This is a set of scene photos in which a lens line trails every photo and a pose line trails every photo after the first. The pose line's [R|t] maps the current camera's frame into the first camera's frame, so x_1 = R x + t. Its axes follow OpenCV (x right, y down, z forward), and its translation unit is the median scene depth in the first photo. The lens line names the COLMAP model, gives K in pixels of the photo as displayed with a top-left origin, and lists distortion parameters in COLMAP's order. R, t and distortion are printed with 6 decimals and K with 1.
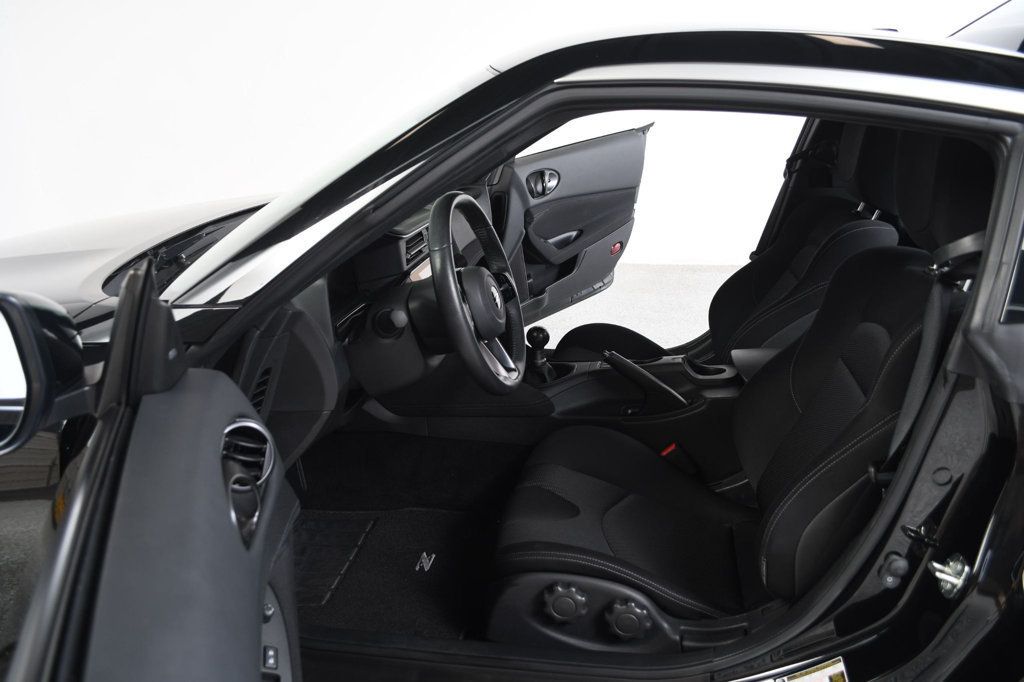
lens RADIAL K [[786.3, 0, 512.7], [0, 786.3, 339.1], [0, 0, 1]] dist [-0.101919, 0.026133]
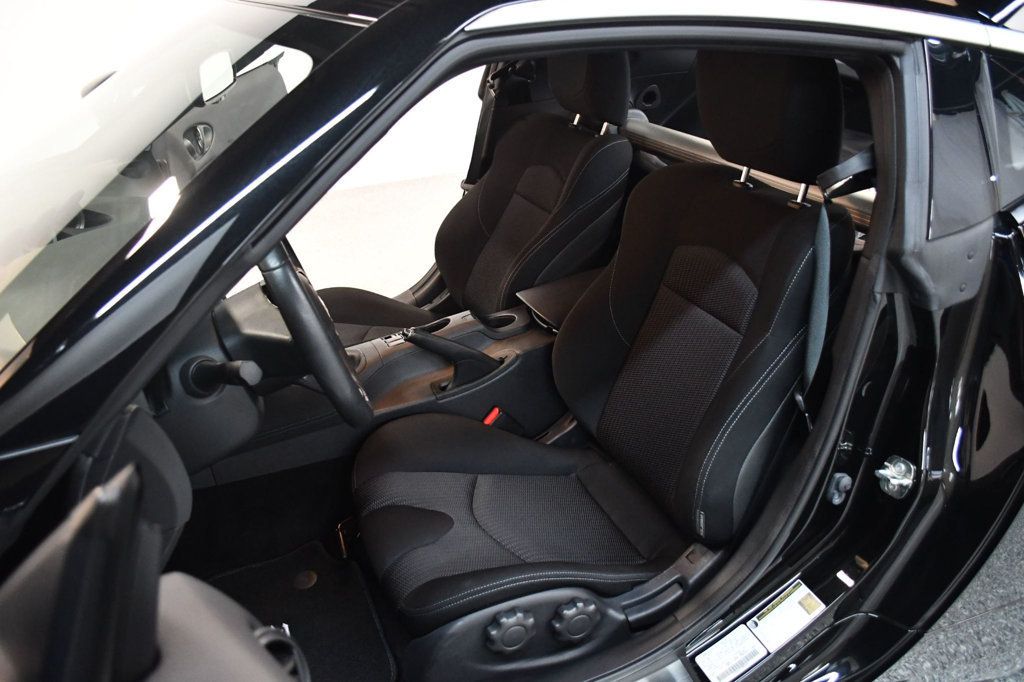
lens RADIAL K [[786.3, 0, 504.9], [0, 786.3, 340.9], [0, 0, 1]] dist [-0.101919, 0.026133]
pose [[0.855219, -0.245692, 0.456330, -0.281195], [0.198231, 0.968610, 0.149998, -0.121415], [-0.478859, -0.037822, 0.877077, 0.265205]]
